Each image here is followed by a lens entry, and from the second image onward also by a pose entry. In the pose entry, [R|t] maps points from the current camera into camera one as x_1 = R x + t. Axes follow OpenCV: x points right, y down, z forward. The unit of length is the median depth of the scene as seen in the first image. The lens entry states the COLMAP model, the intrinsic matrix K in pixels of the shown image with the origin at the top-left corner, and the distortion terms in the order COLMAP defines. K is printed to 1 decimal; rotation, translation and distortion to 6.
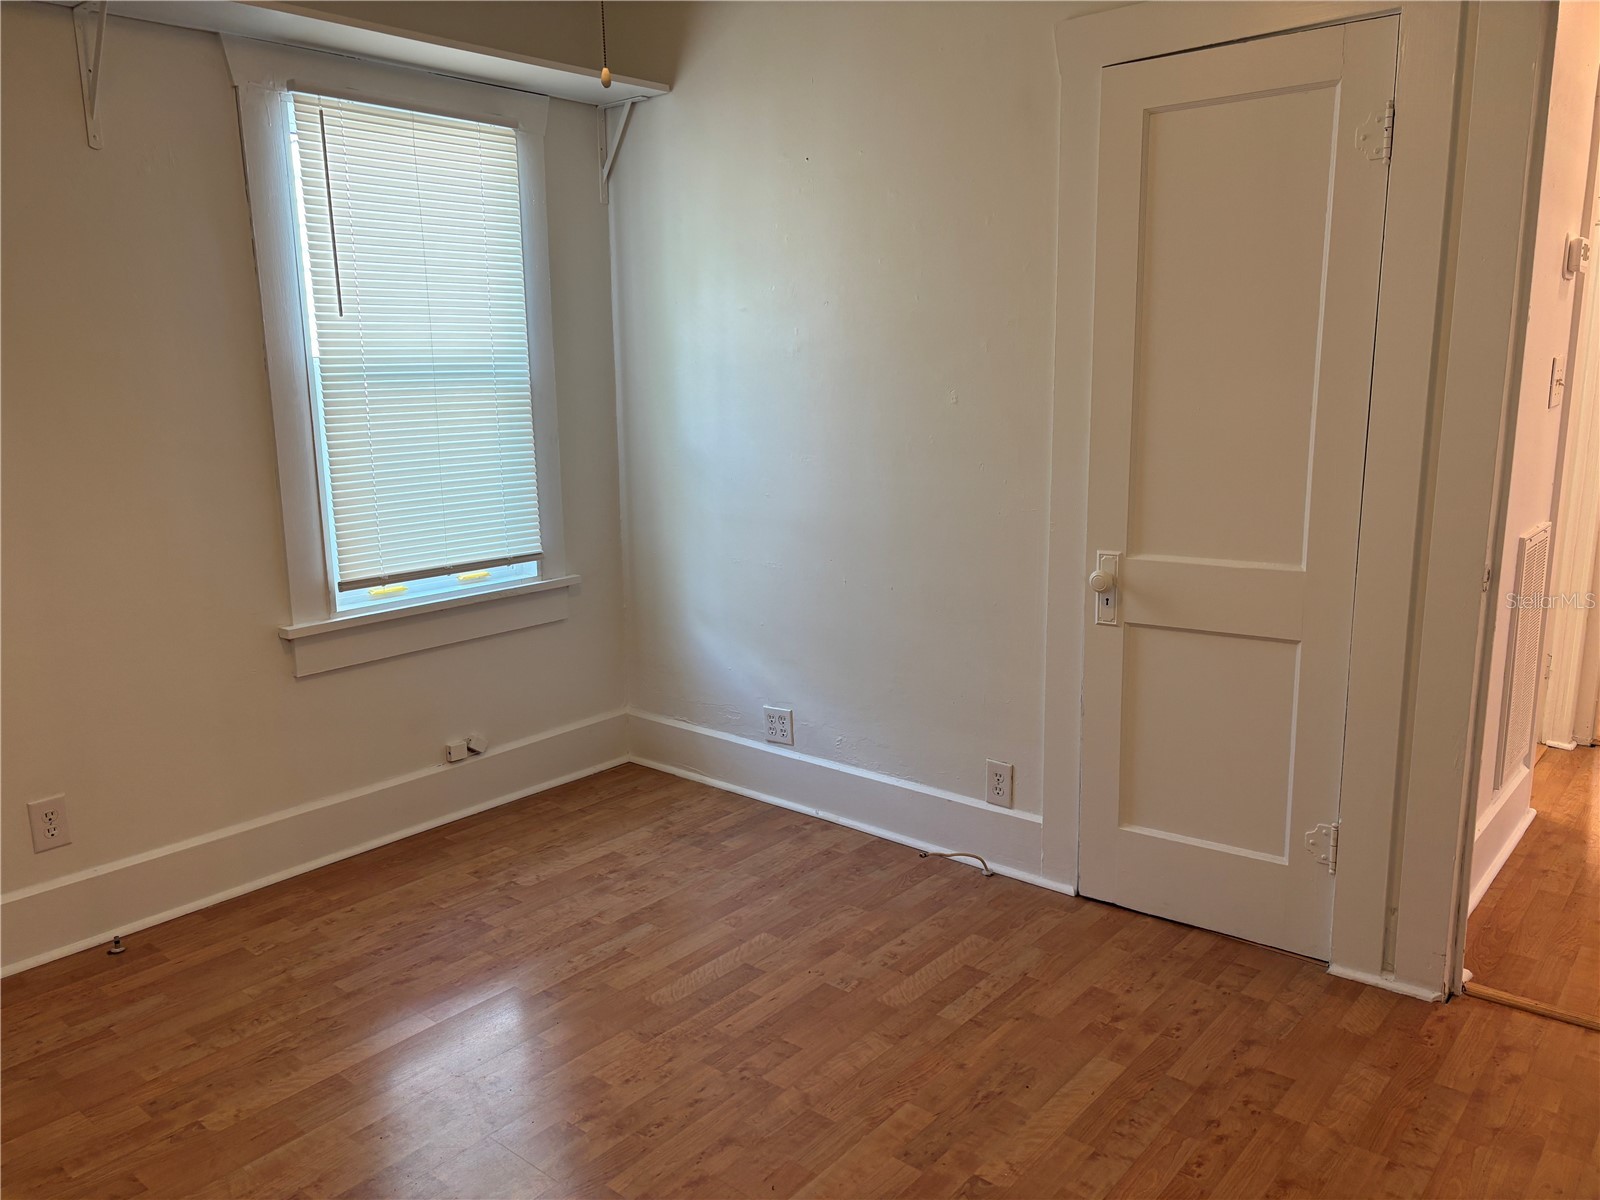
lens RADIAL K [[1177.7, 0, 800.0], [0, 1177.7, 600.0], [0, 0, 1]] dist [0.012378, -0.002714]
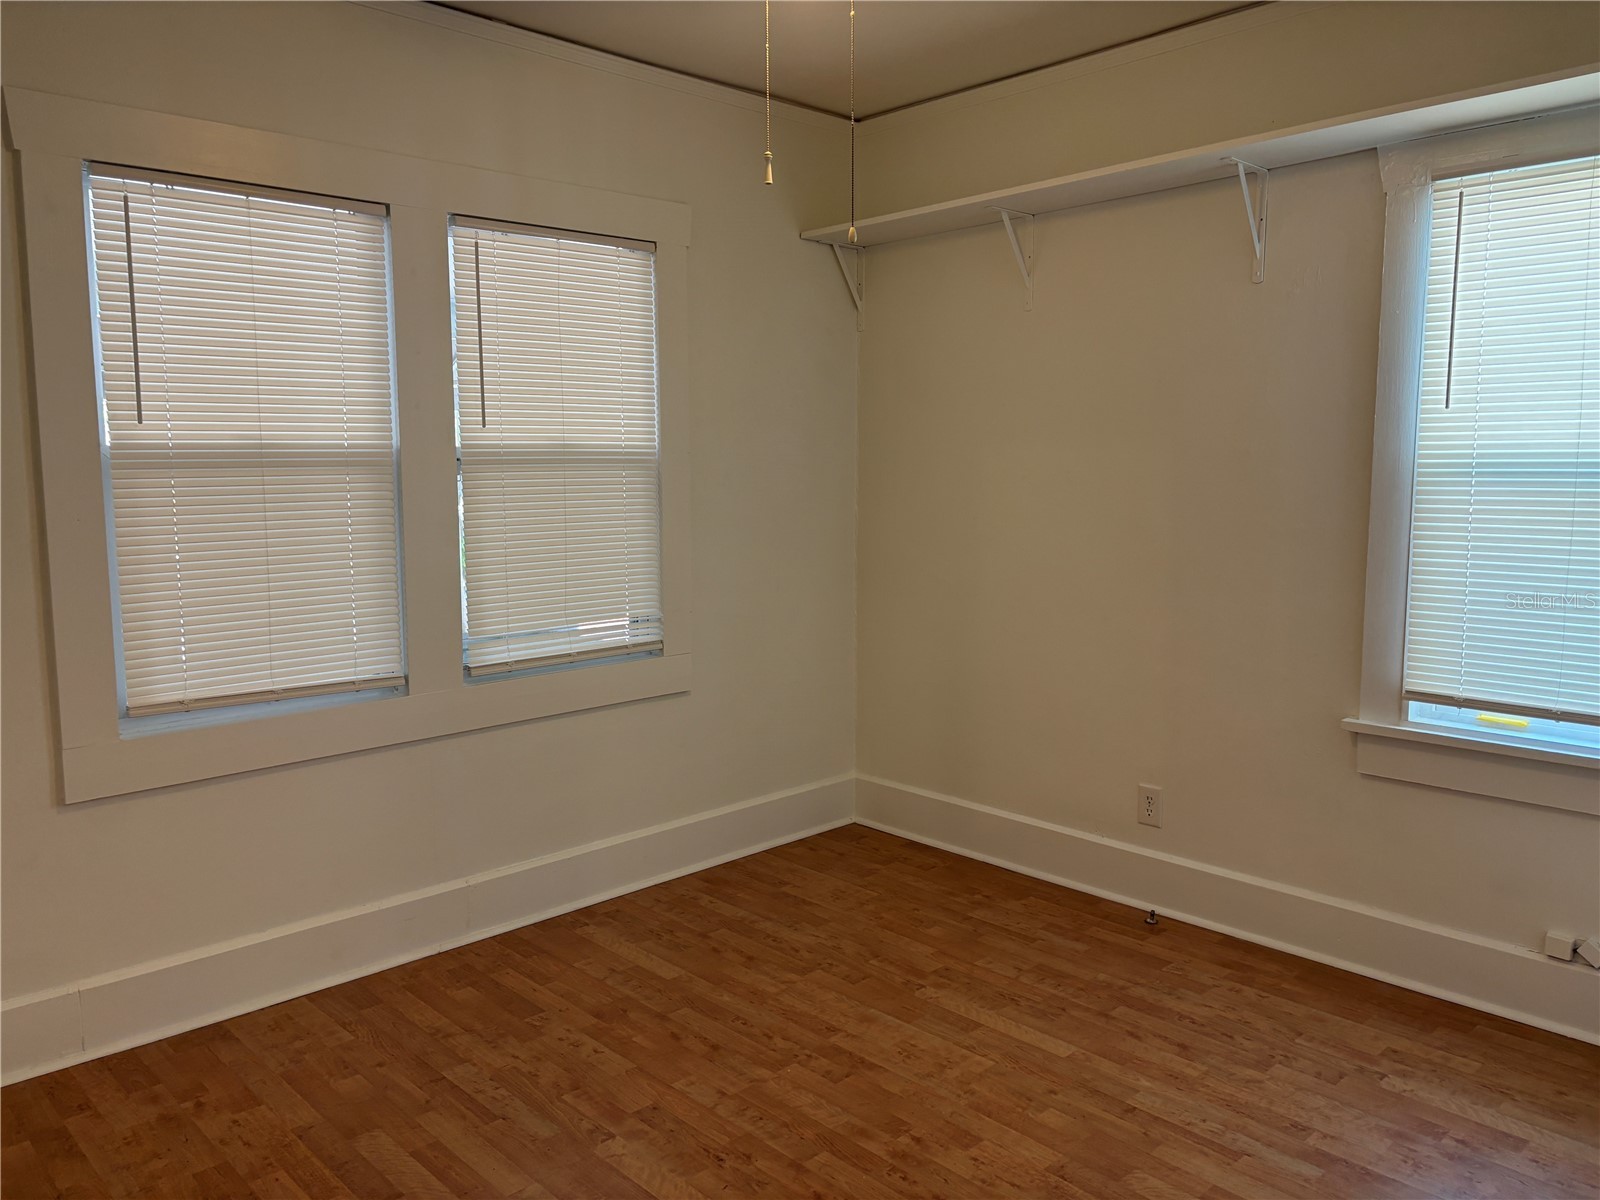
lens RADIAL K [[1177.7, 0, 800.0], [0, 1177.7, 600.0], [0, 0, 1]] dist [0.012378, -0.002714]
pose [[-0.093567, 0.131005, -0.986956, 0.610968], [-0.195774, 0.969531, 0.147252, -0.136578], [0.976175, 0.206998, -0.065068, 0.617194]]
